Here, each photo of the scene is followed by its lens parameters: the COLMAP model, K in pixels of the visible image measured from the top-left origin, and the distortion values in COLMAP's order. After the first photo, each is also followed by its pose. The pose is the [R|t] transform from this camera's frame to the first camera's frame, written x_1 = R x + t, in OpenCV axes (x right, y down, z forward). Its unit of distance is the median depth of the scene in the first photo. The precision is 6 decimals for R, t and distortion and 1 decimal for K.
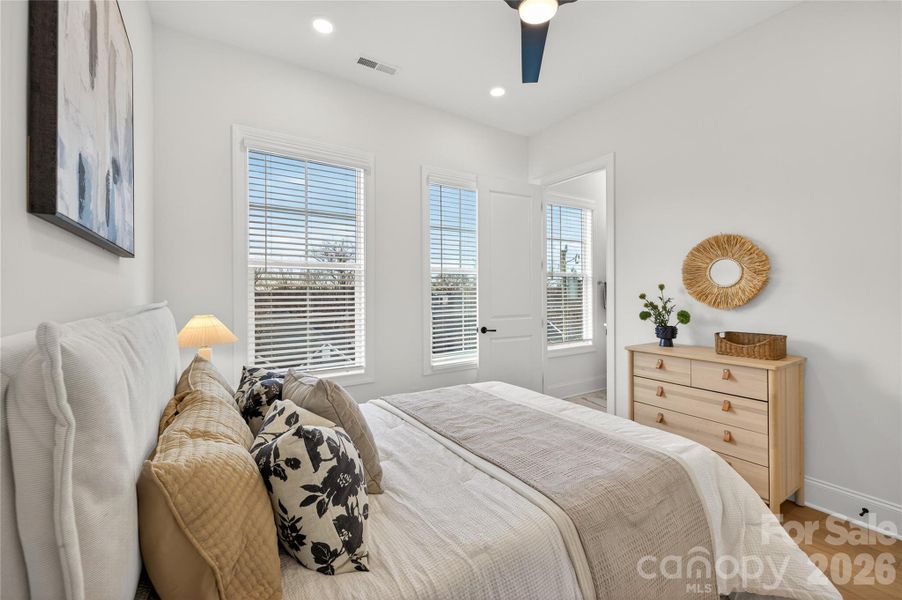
lens RADIAL K [[381.0, 0, 442.4], [0, 381.0, 302.8], [0, 0, 1]] dist [0.008375, 0.000427]
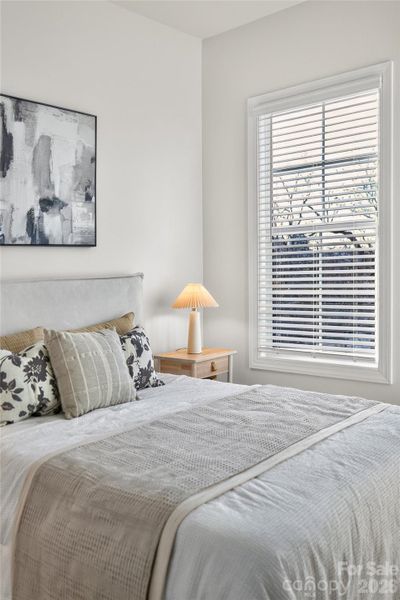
lens RADIAL K [[564.6, 0, 204.1], [0, 564.6, 304.1], [0, 0, 1]] dist [-0.029161, 0.000000]
pose [[0.290558, 0.046773, -0.955714, 0.850923], [0.003183, 0.998752, 0.049847, 0.005972], [0.956852, -0.017526, 0.290046, 0.439145]]
